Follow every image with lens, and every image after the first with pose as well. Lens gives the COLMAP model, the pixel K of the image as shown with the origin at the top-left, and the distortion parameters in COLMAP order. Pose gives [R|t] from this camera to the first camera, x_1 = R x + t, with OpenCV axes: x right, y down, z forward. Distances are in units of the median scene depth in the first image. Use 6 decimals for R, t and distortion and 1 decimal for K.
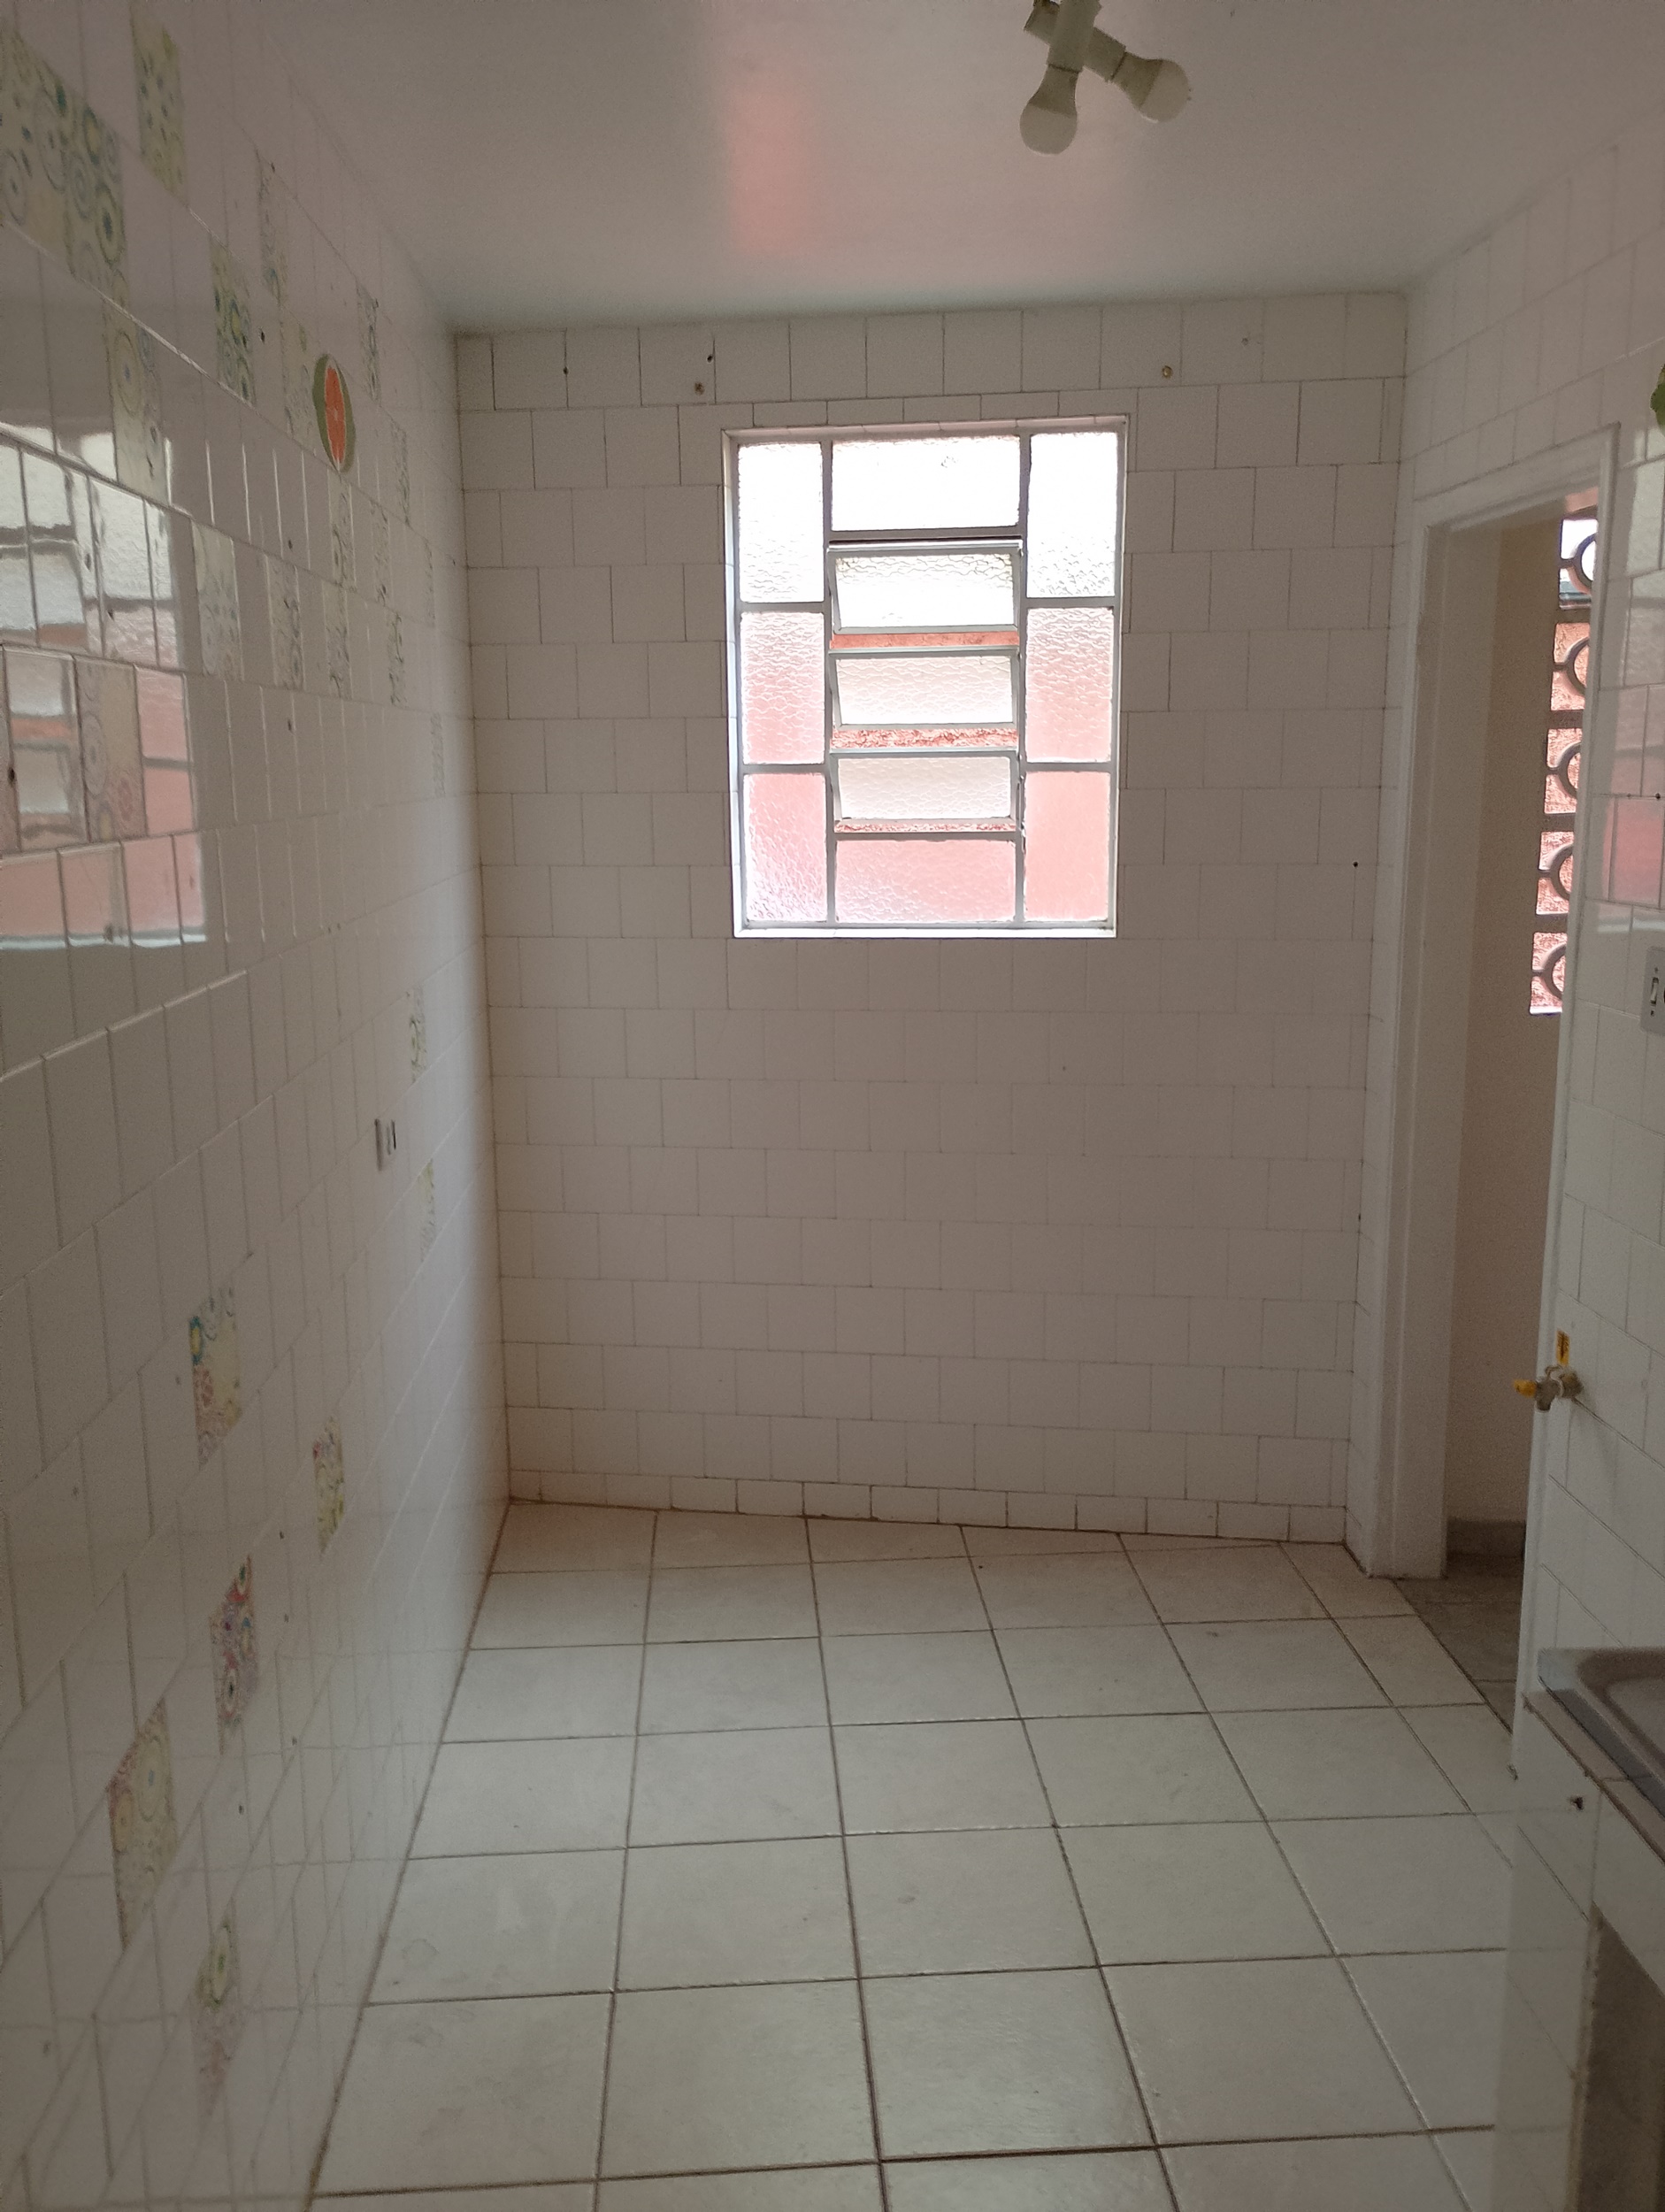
lens RADIAL K [[1793.4, 0, 826.0], [0, 1793.4, 1115.6], [0, 0, 1]] dist [0.056195, -0.064248]
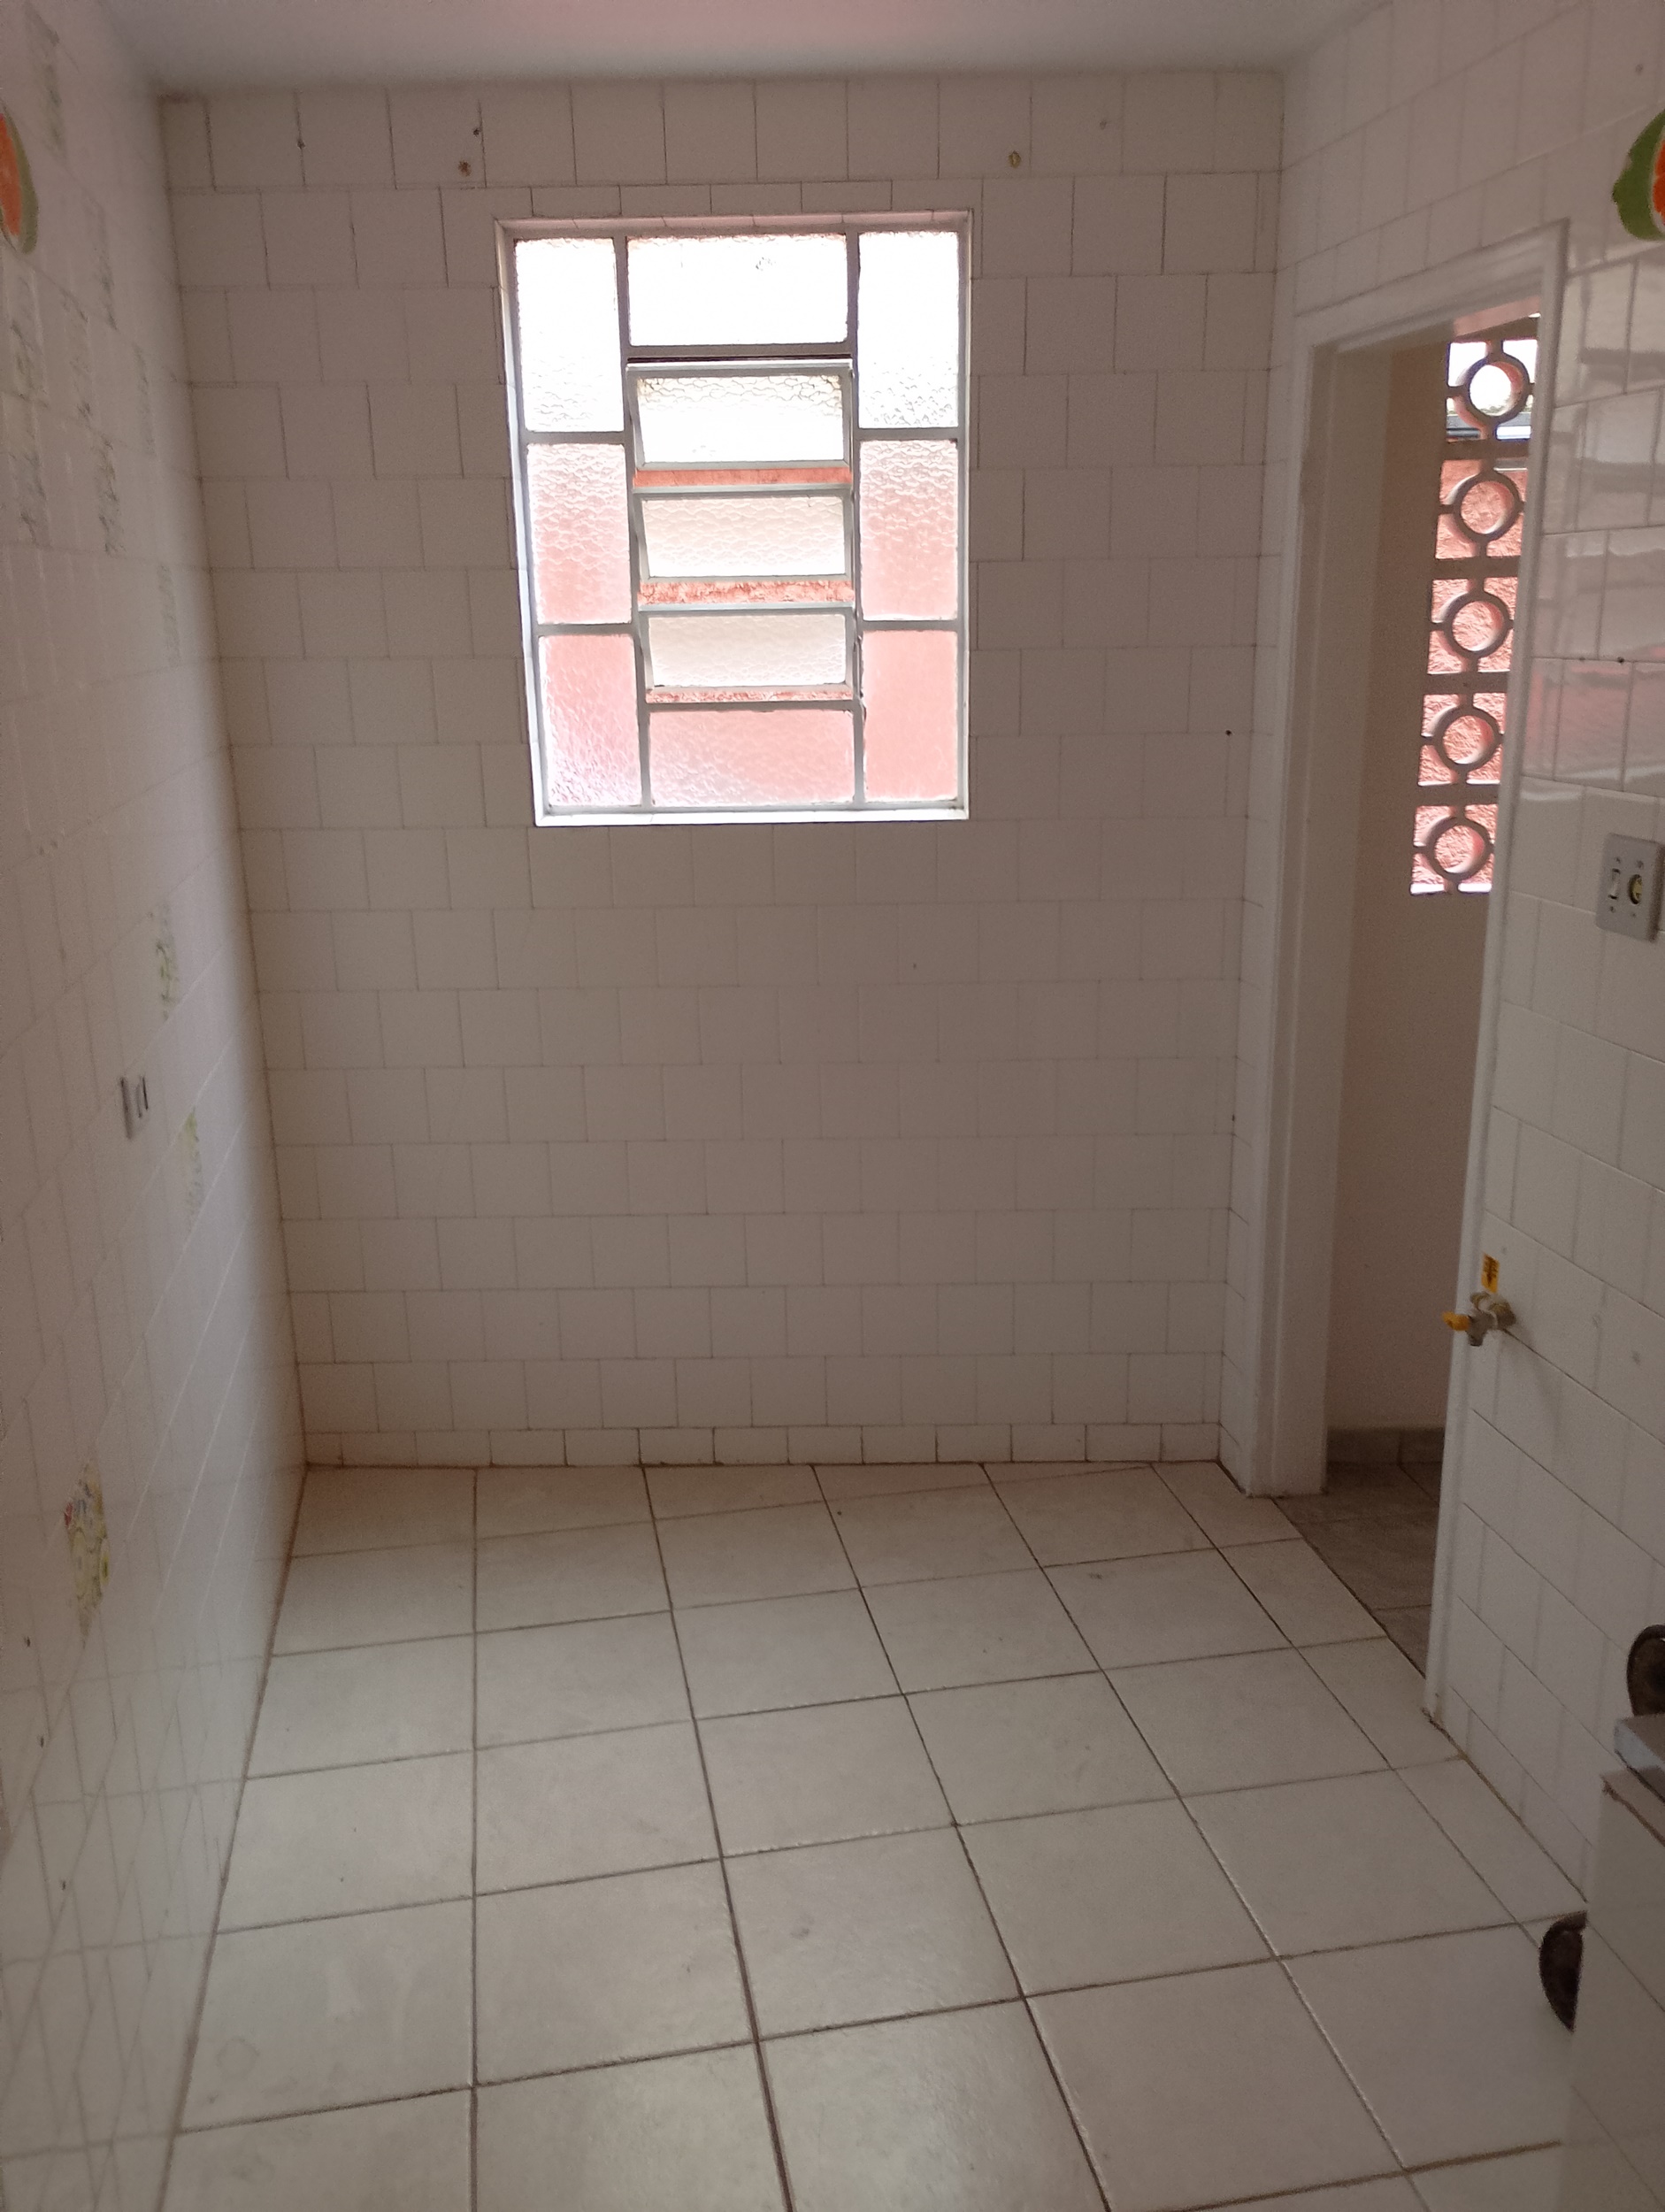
lens RADIAL K [[1793.4, 0, 826.0], [0, 1793.4, 1115.6], [0, 0, 1]] dist [0.056195, -0.064248]
pose [[0.991613, -0.041971, 0.122239, -0.025676], [0.032060, 0.996121, 0.081944, -0.028025], [-0.125204, -0.077338, 0.989112, 0.112629]]
